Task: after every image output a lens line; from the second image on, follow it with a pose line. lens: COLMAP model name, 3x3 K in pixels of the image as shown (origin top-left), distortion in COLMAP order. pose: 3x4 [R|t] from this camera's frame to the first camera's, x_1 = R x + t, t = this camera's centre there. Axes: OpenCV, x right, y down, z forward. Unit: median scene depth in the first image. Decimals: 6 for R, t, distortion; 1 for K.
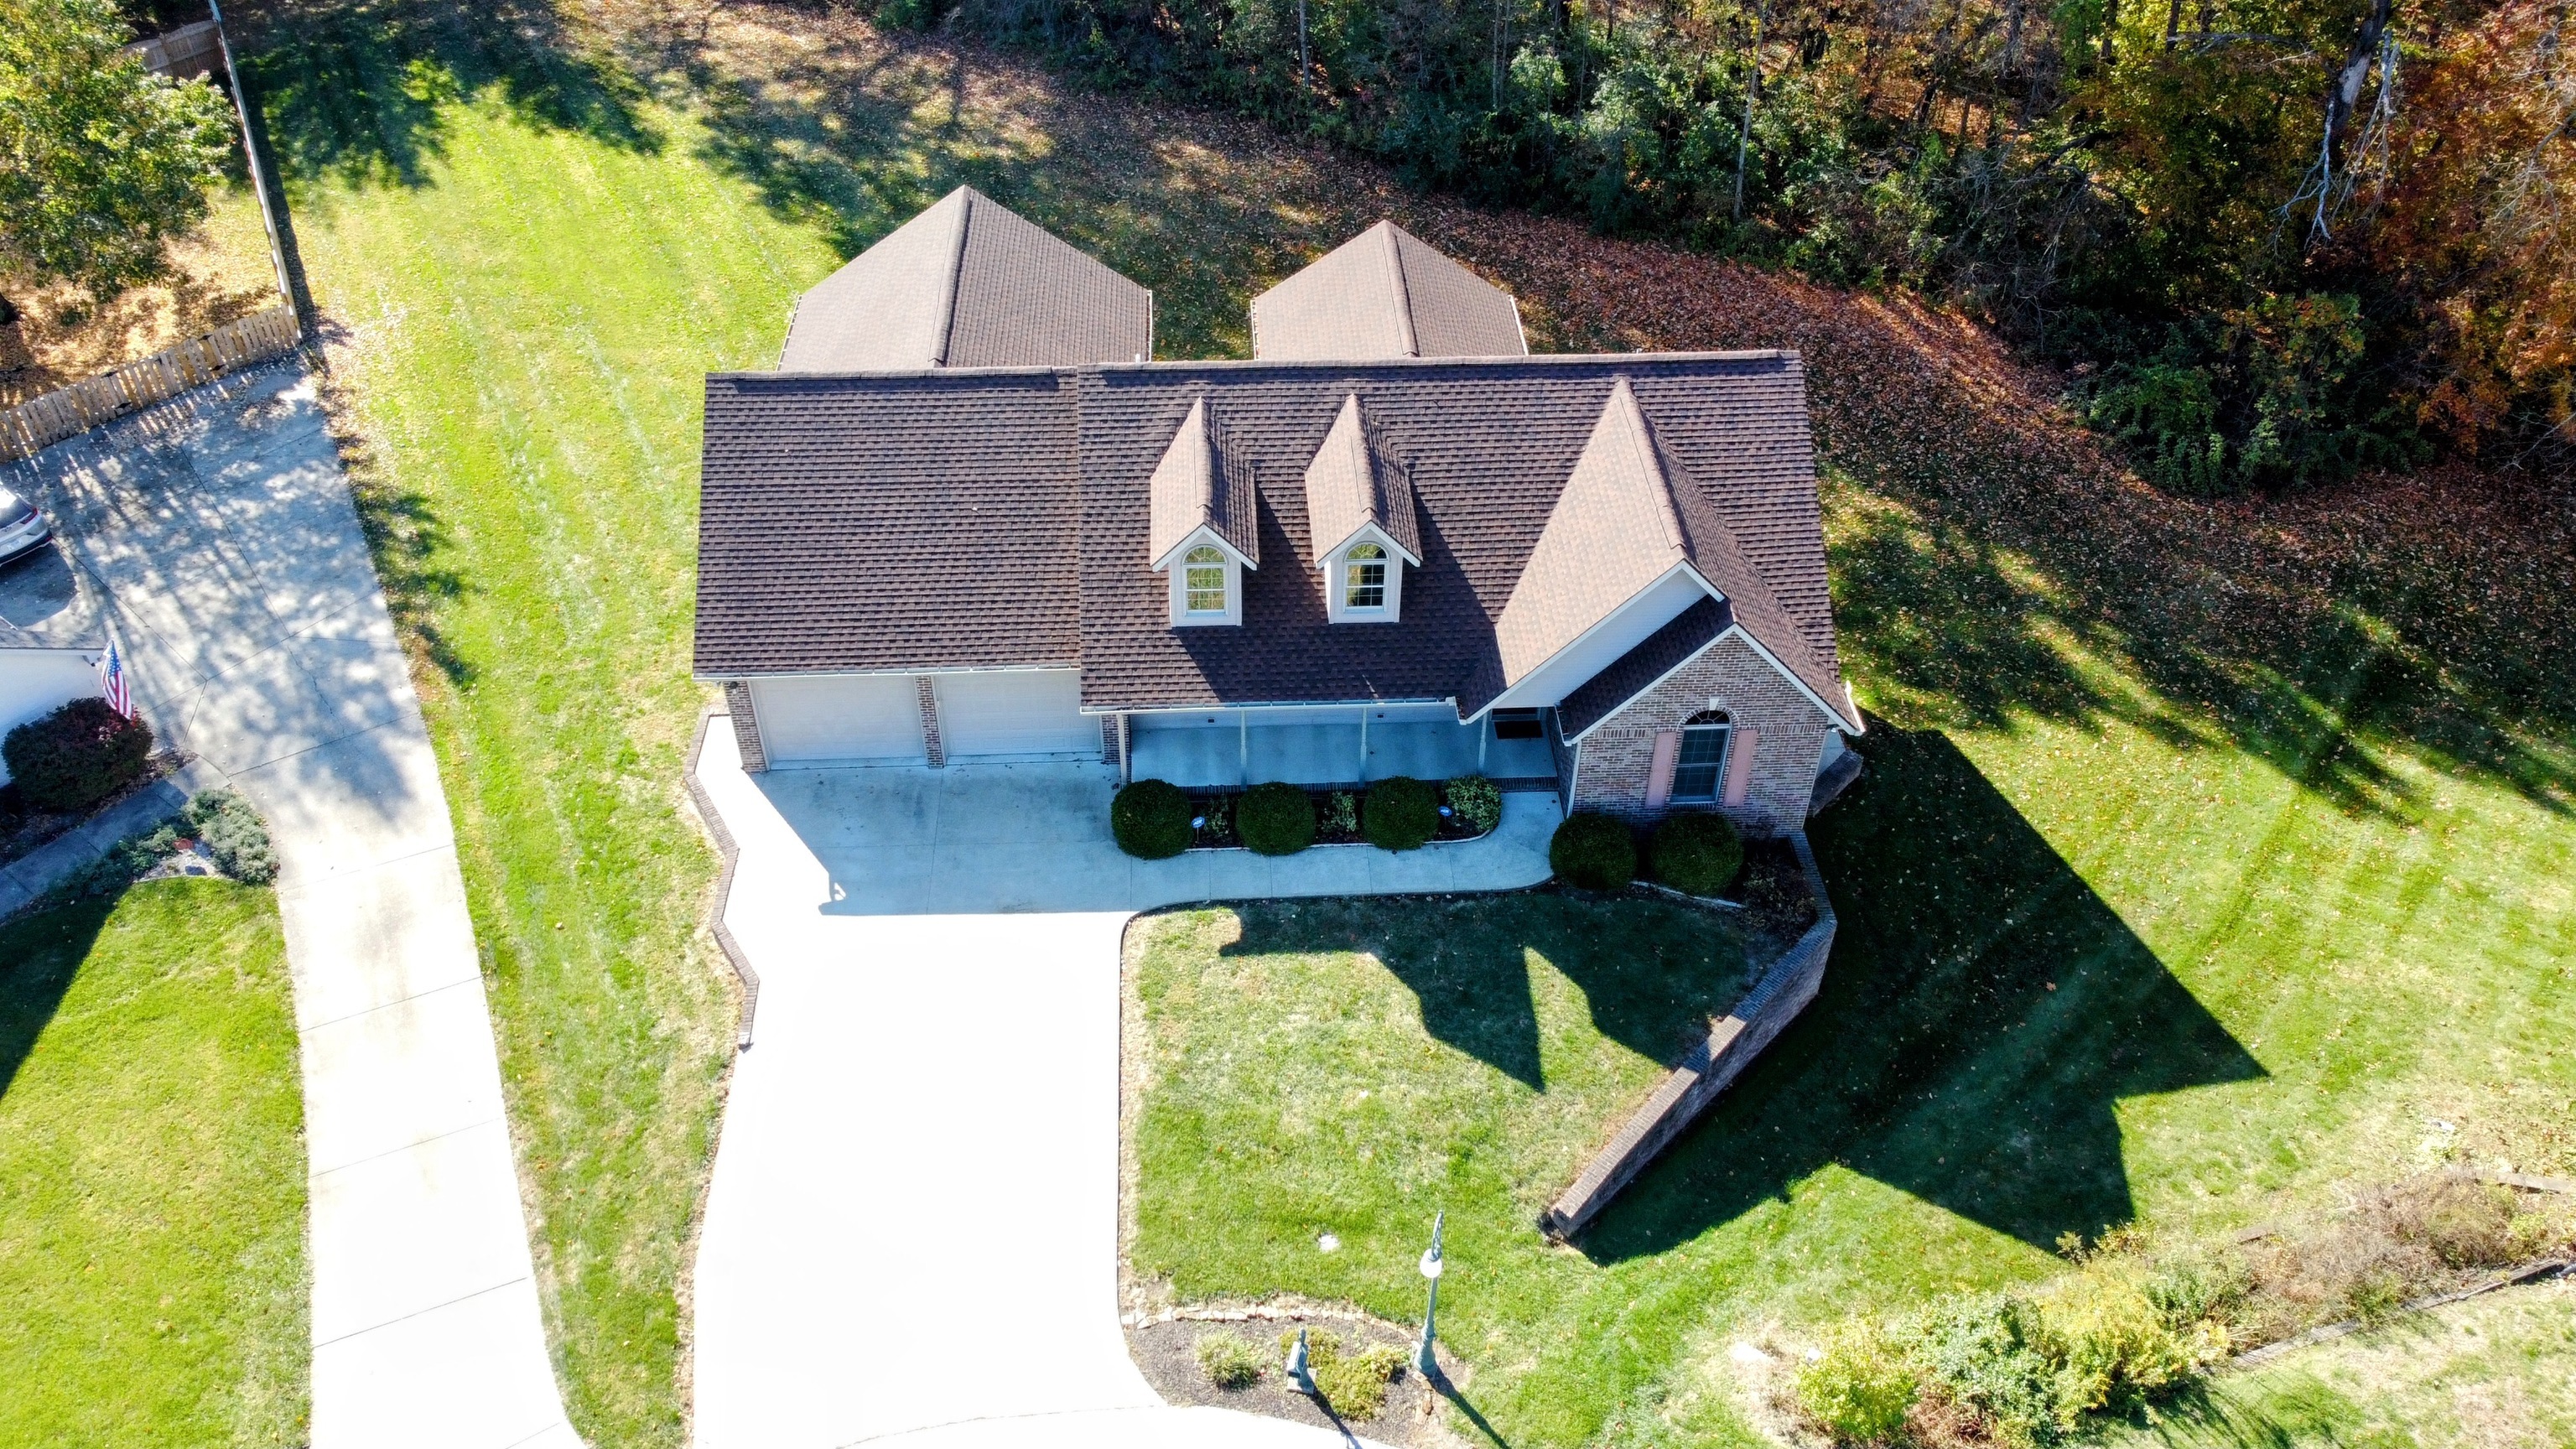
lens RADIAL K [[1901.9, 0, 1300.5], [0, 1901.9, 753.2], [0, 0, 1]] dist [0.003469, -0.063558]
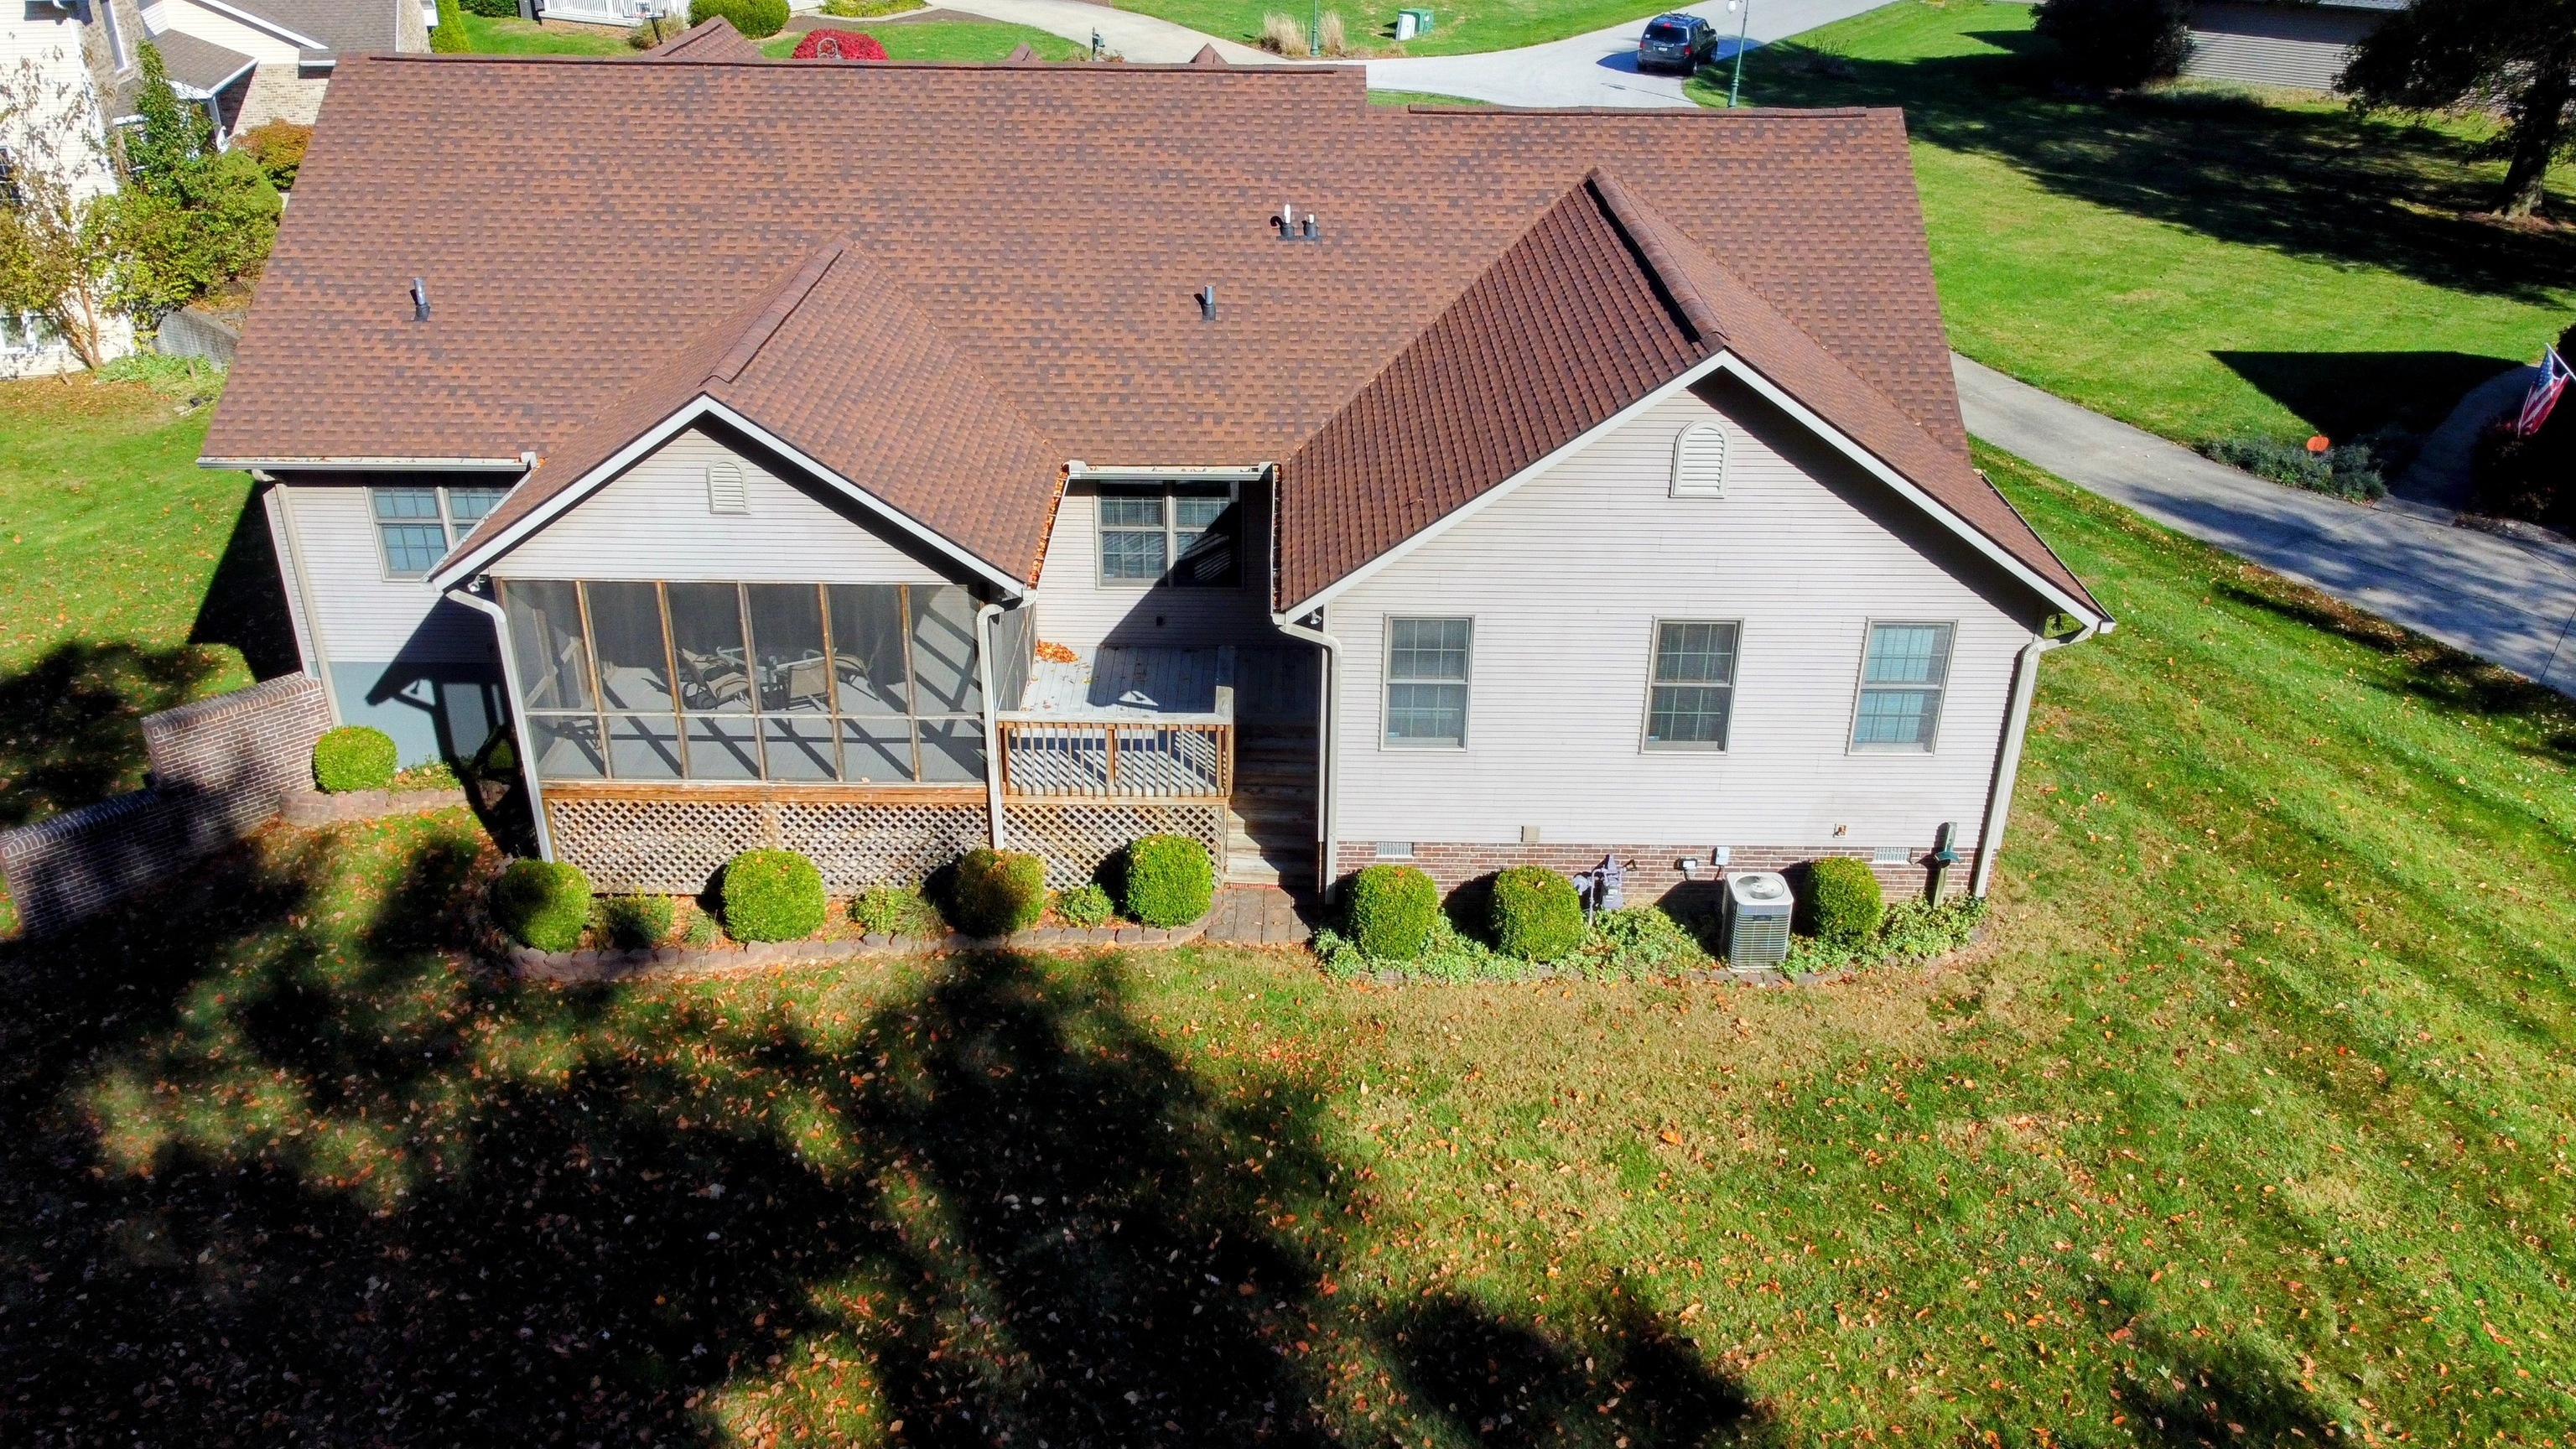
lens RADIAL K [[1959.8, 0, 1288.0], [0, 1959.8, 724.5], [0, 0, 1]] dist [0.000047, -0.005481]
pose [[-0.998167, -0.051545, 0.031707, -0.130209], [0.010933, 0.361730, 0.932219, -0.841086], [-0.059521, 0.930857, -0.360503, 1.571451]]
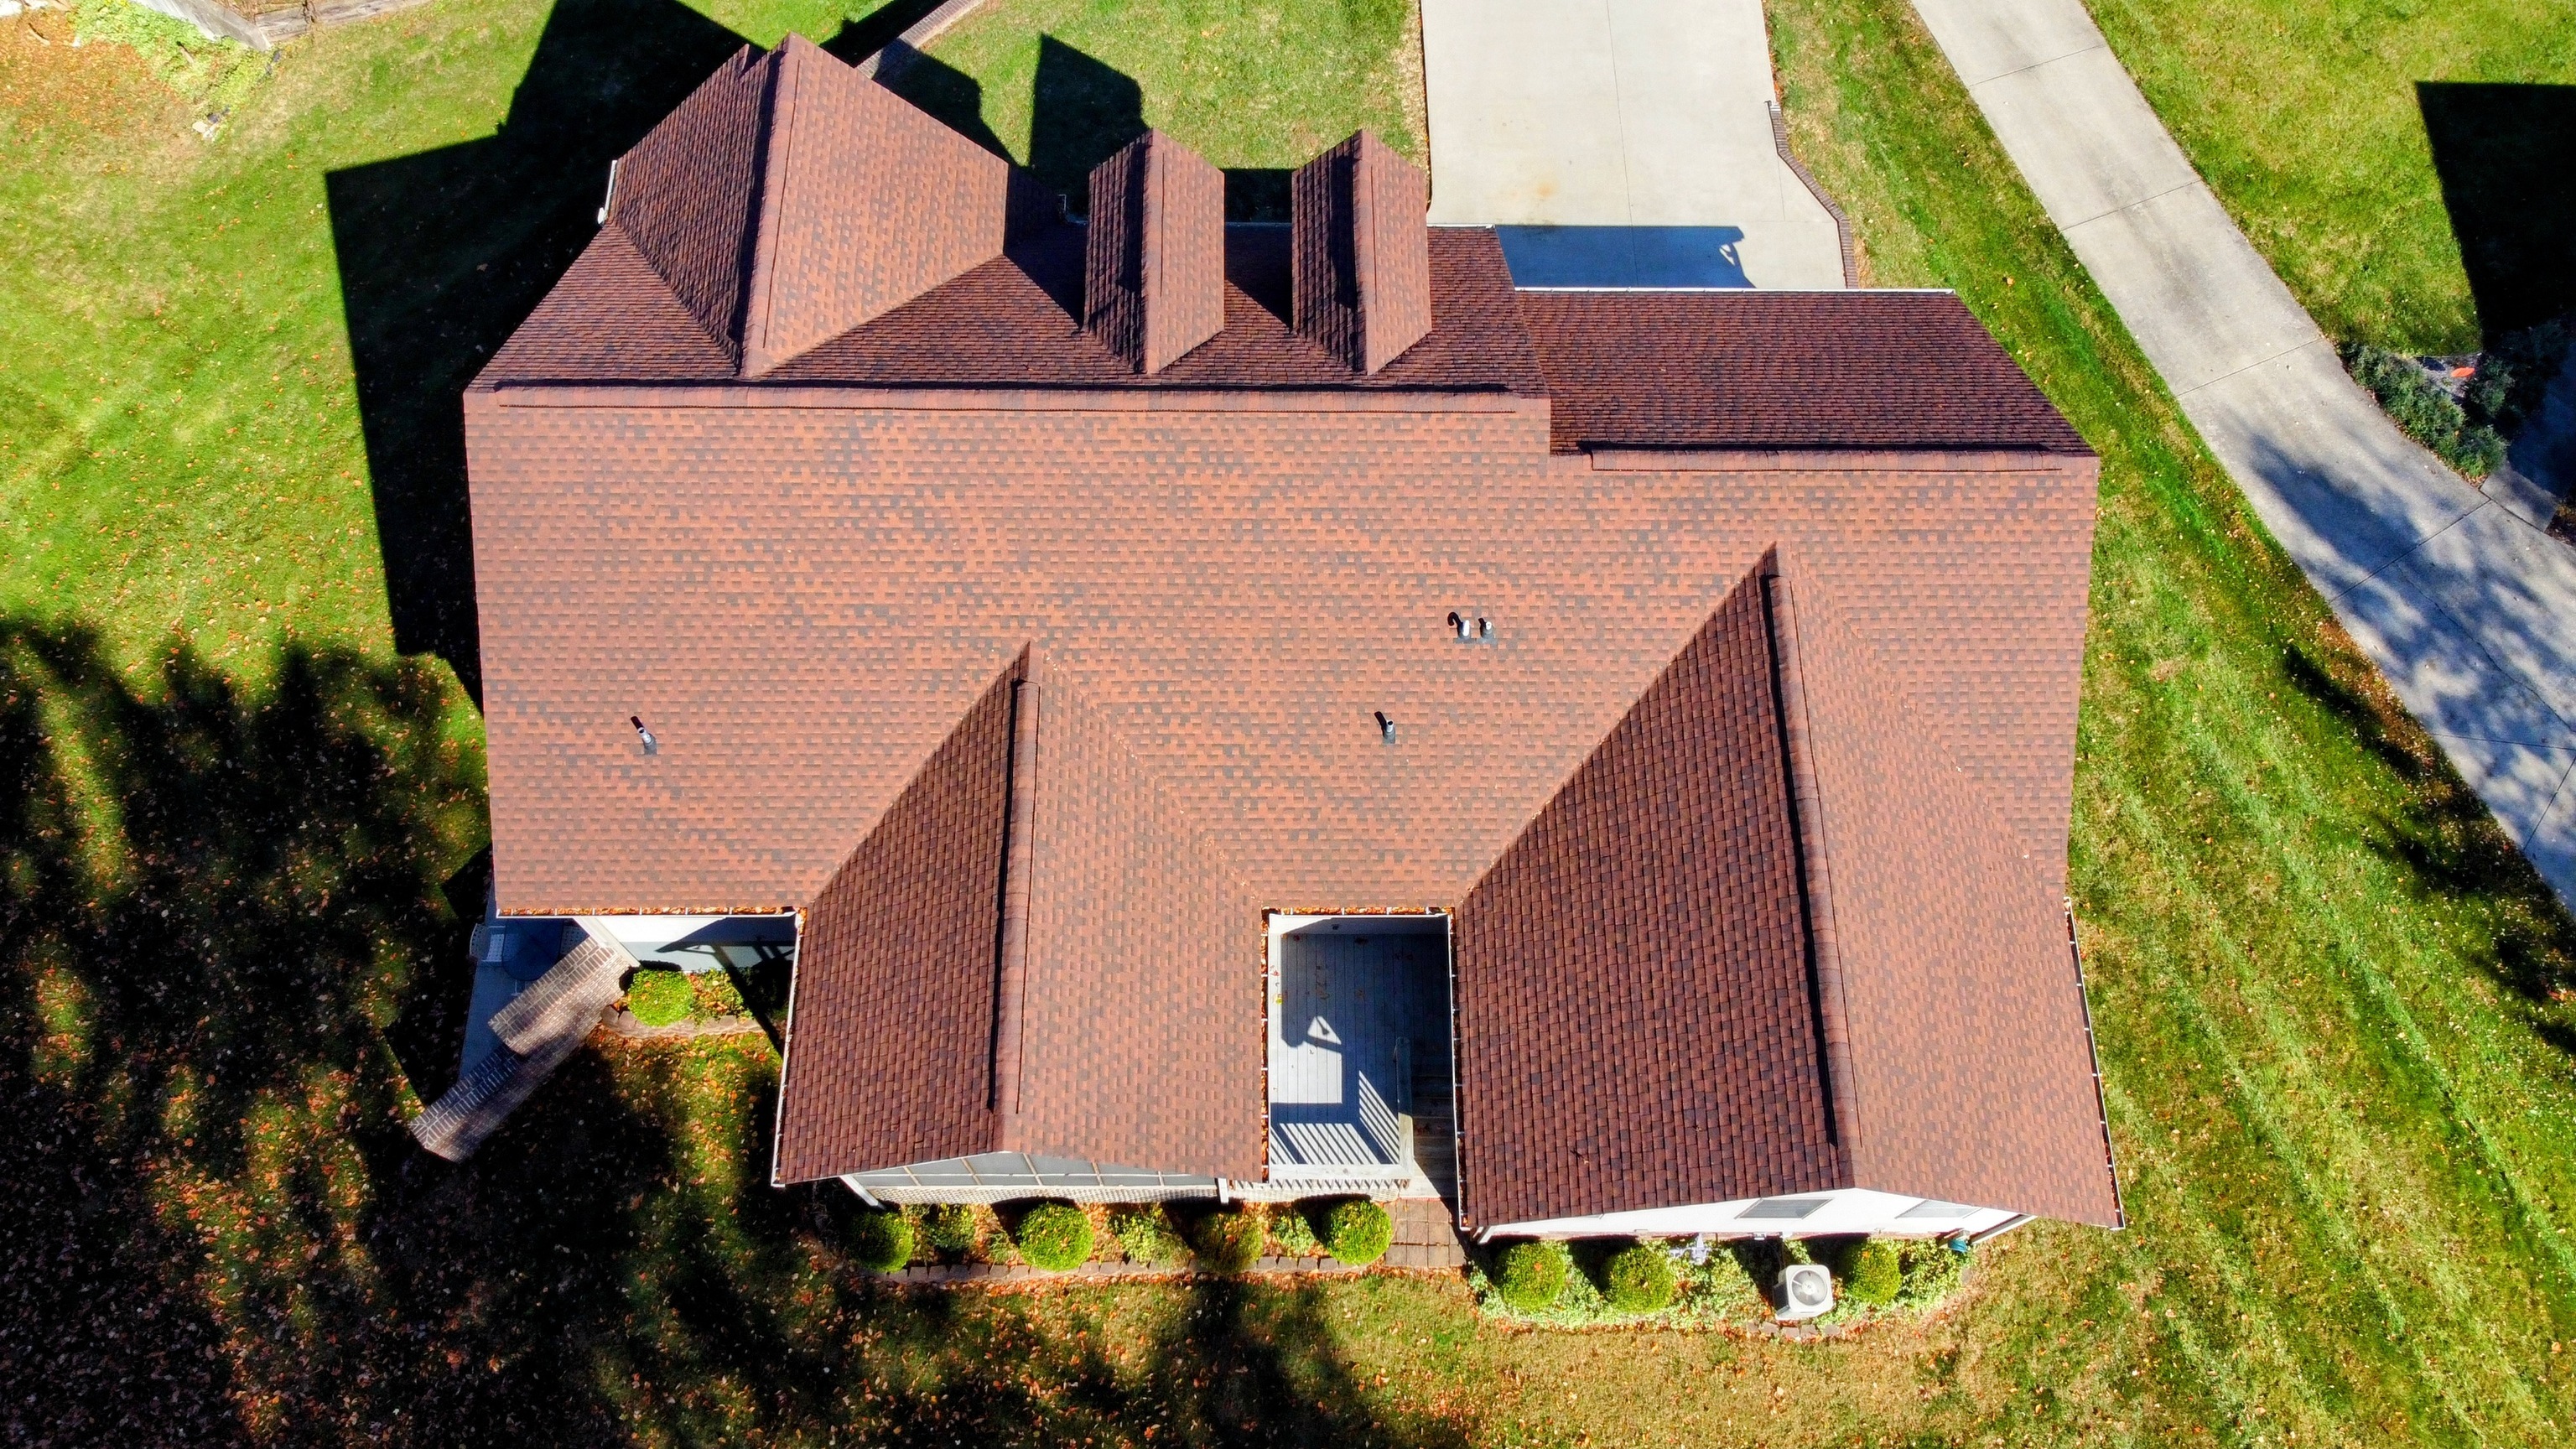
lens RADIAL K [[1930.9, 0, 1288.0], [0, 1930.9, 724.5], [0, 0, 1]] dist [0.004341, -0.000669]
pose [[-0.998145, -0.059292, -0.013794, -0.021845], [0.005235, -0.309348, 0.950935, -0.939906], [-0.060650, 0.949099, 0.309084, 0.945340]]
